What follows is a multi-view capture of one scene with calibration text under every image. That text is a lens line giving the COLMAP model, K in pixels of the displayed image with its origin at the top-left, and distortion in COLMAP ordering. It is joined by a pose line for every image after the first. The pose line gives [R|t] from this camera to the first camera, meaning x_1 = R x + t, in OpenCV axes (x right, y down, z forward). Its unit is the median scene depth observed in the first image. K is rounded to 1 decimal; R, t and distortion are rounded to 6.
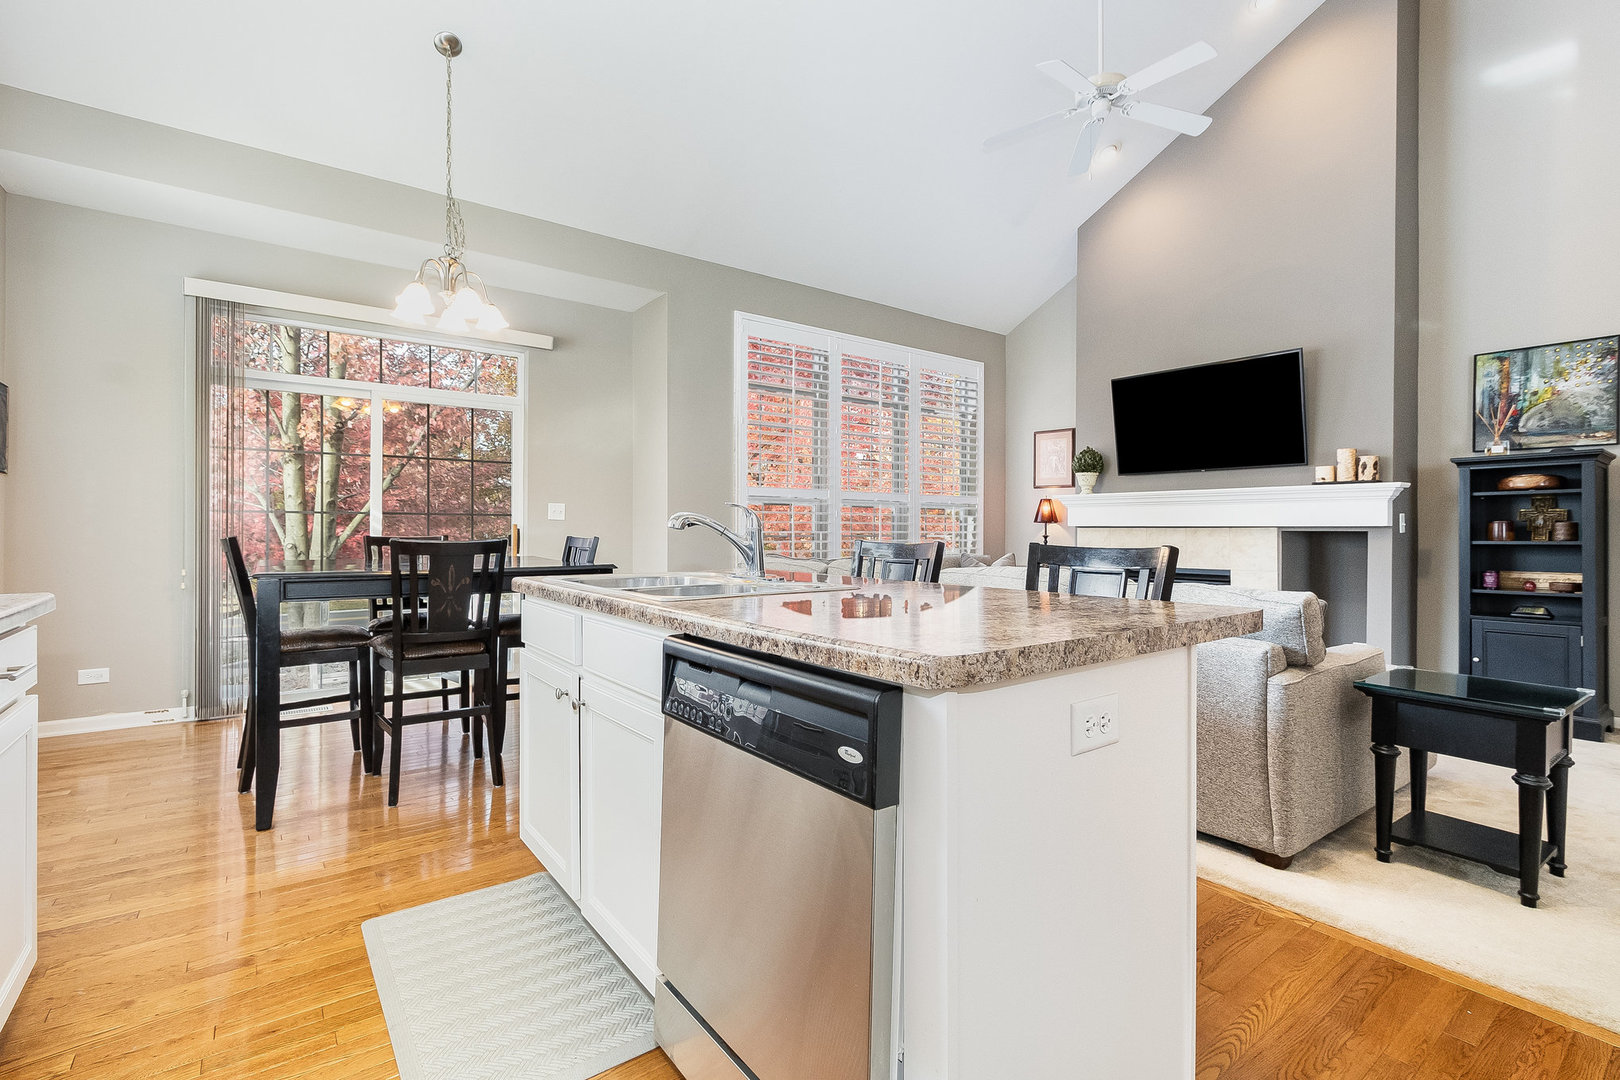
lens RADIAL K [[734.5, 0, 811.5], [0, 734.5, 532.0], [0, 0, 1]] dist [-0.002793, -0.000393]
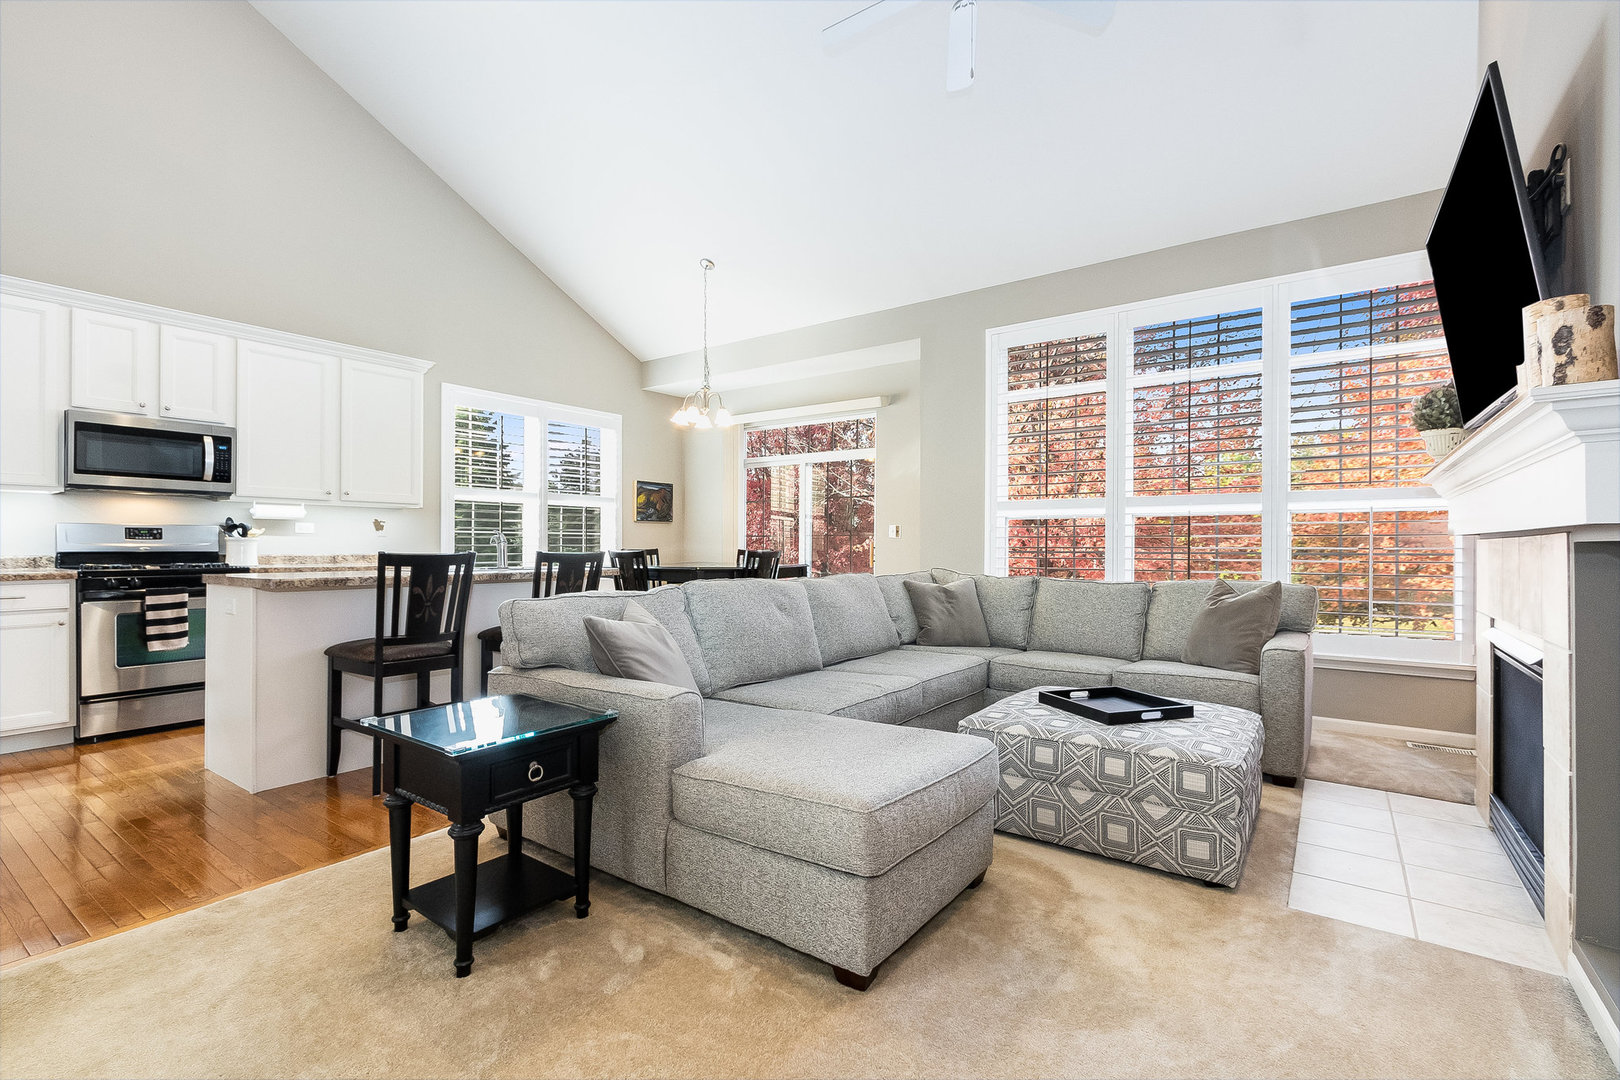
lens RADIAL K [[733.1, 0, 808.3], [0, 733.1, 544.7], [0, 0, 1]] dist [0.000463, -0.003876]
pose [[0.295795, -0.003912, -0.955243, 1.000010], [-0.005669, 0.999967, -0.005850, 0.005154], [0.955234, 0.007146, 0.295764, 0.589403]]
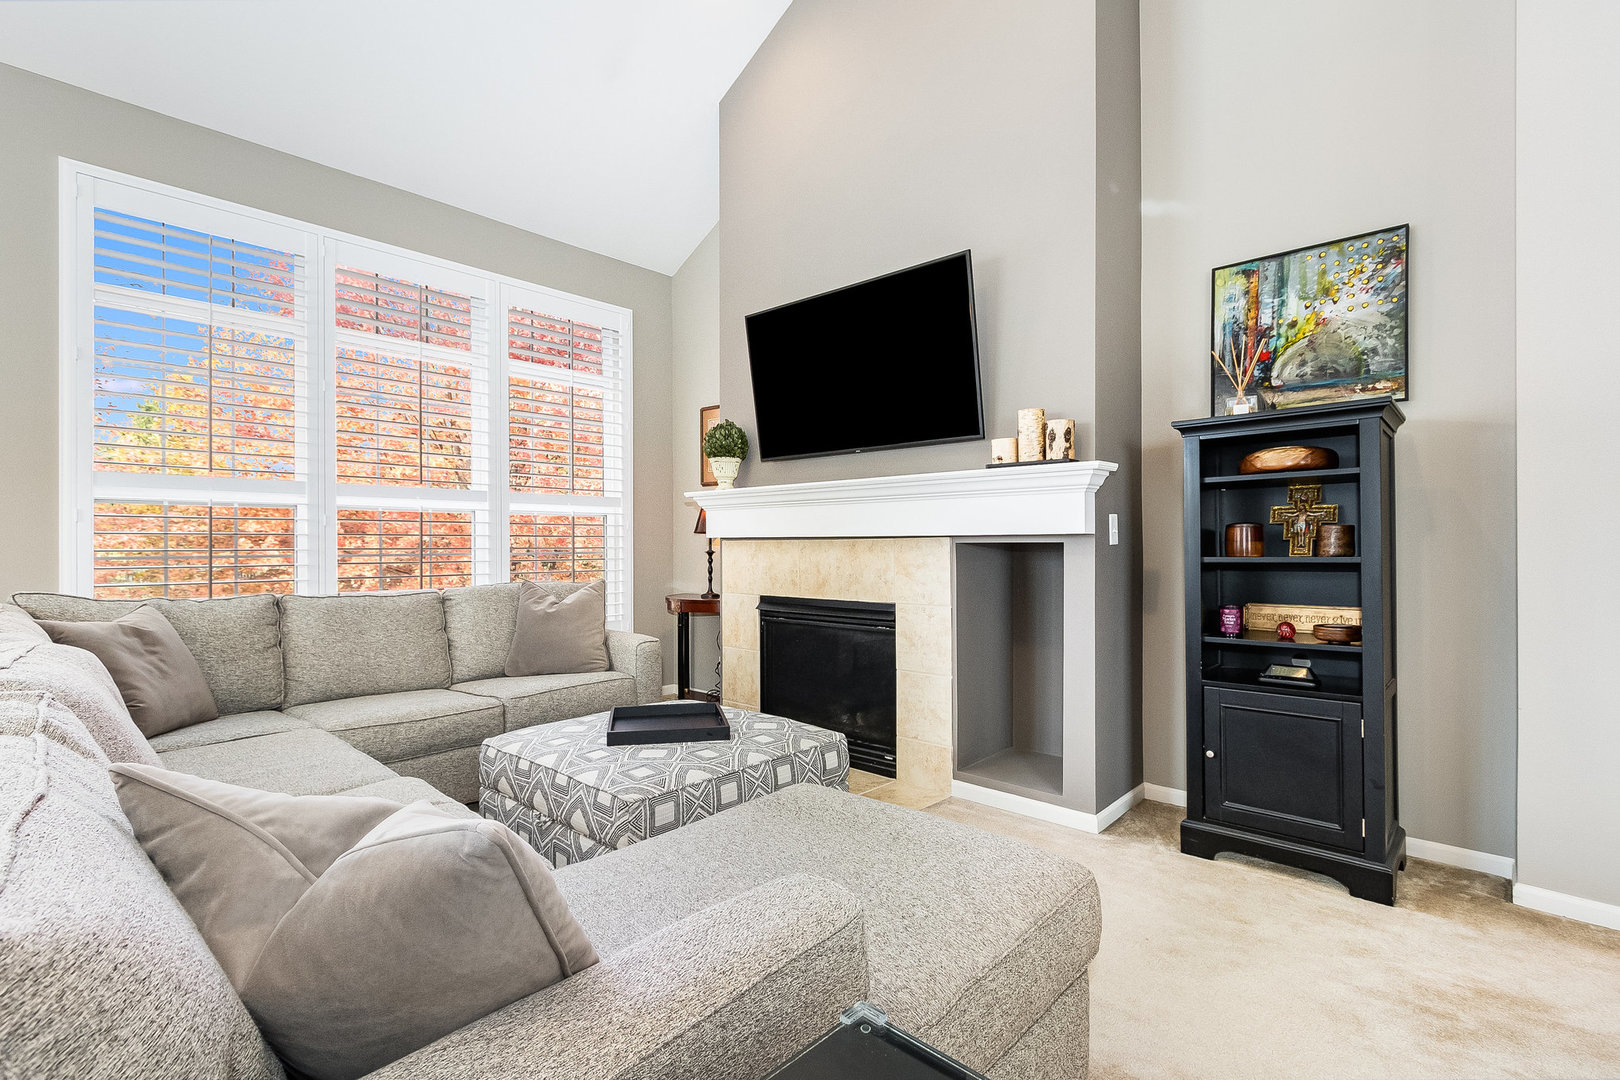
lens RADIAL K [[733.1, 0, 808.3], [0, 733.1, 544.7], [0, 0, 1]] dist [0.000463, -0.003876]
pose [[0.984162, -0.006319, 0.177157, 0.453001], [0.006804, 0.999975, -0.002128, 0.001069], [-0.177139, 0.003299, 0.984180, 0.441931]]
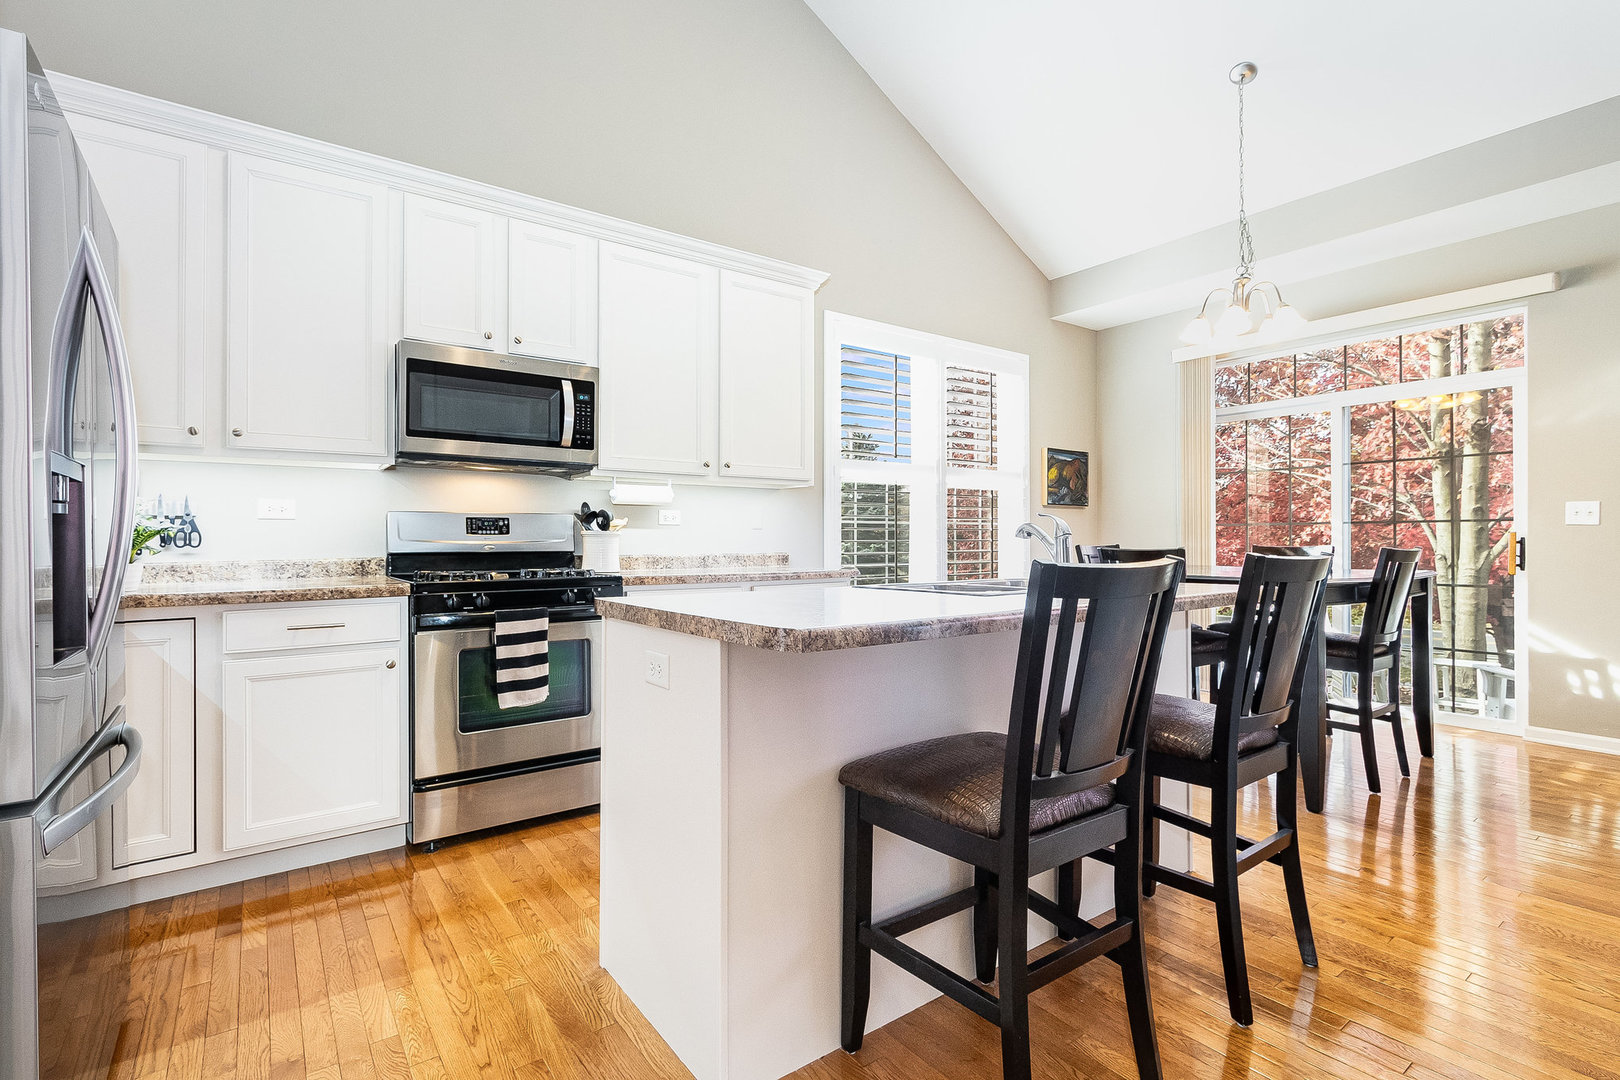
lens RADIAL K [[761.0, 0, 803.1], [0, 761.0, 533.4], [0, 0, 1]] dist [0.000761, -0.006959]
pose [[-0.017412, -0.011514, -0.999782, 0.479383], [-0.002930, 0.999930, -0.011465, 0.003612], [0.999844, 0.002730, -0.017445, 0.321684]]
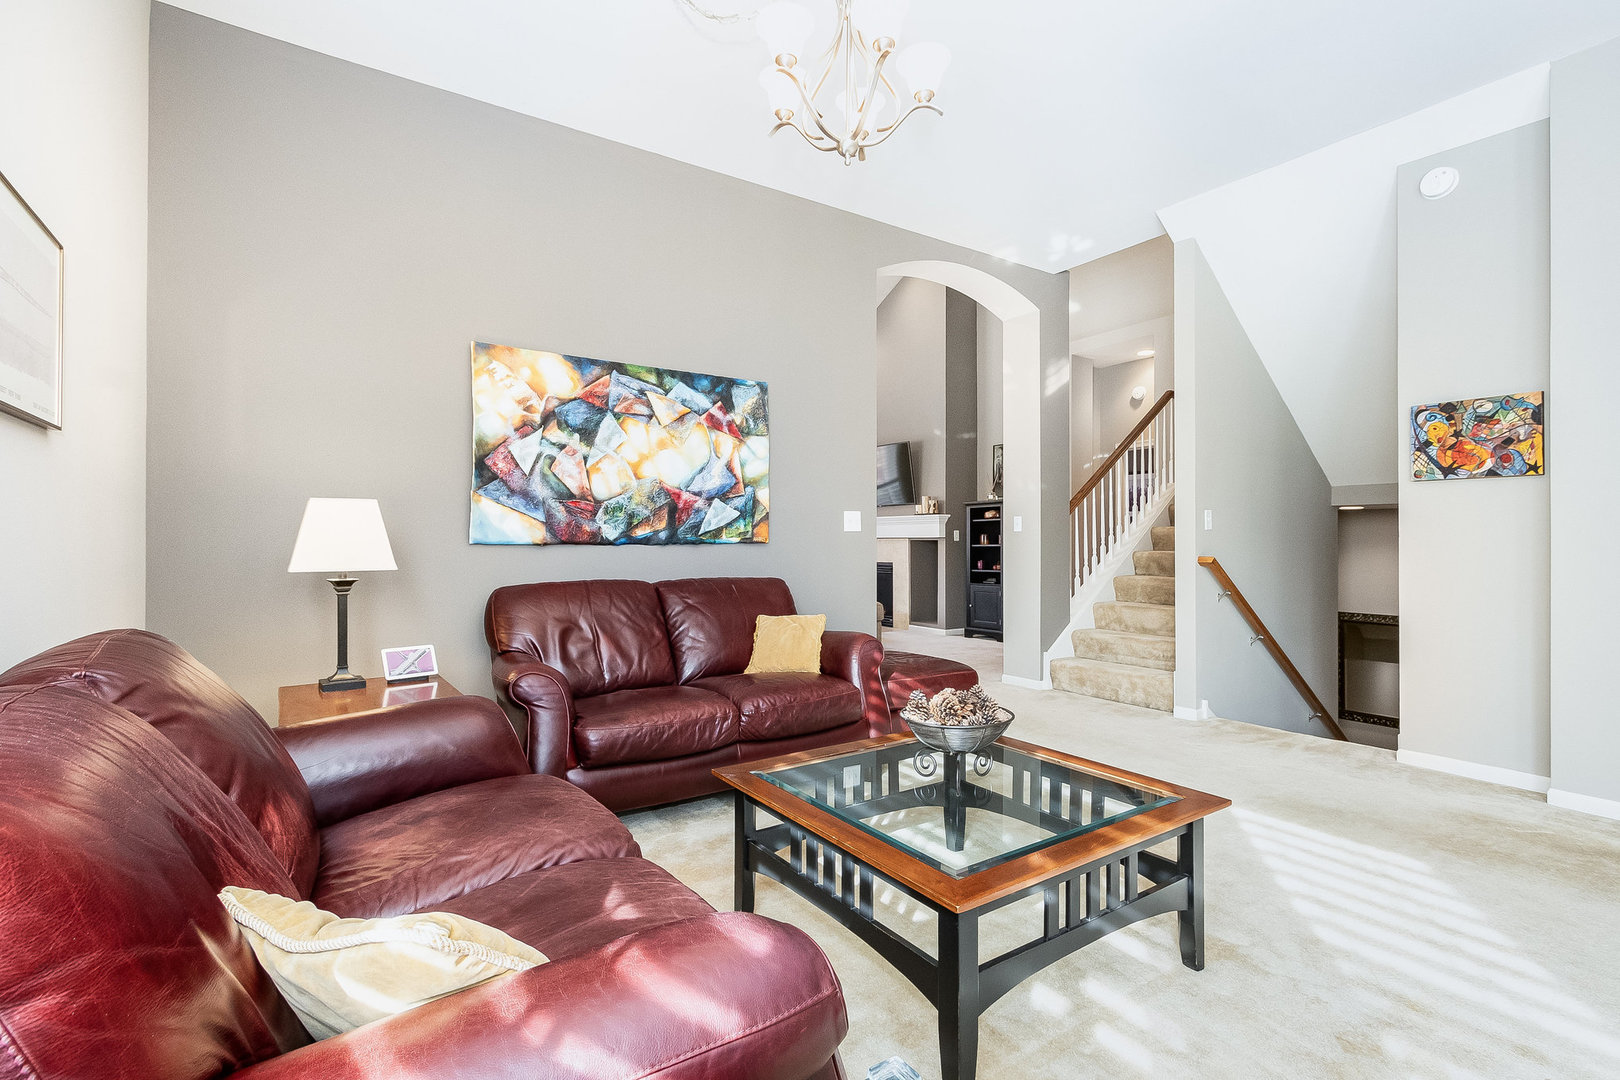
lens RADIAL K [[742.8, 0, 810.0], [0, 742.8, 540.0], [0, 0, 1]] dist [-0.007927, -0.001247]
pose [[0.998844, -0.003184, -0.047961, 0.546923], [0.003072, 0.999992, -0.002409, 0.002965], [0.047969, 0.002259, 0.998846, -0.958421]]
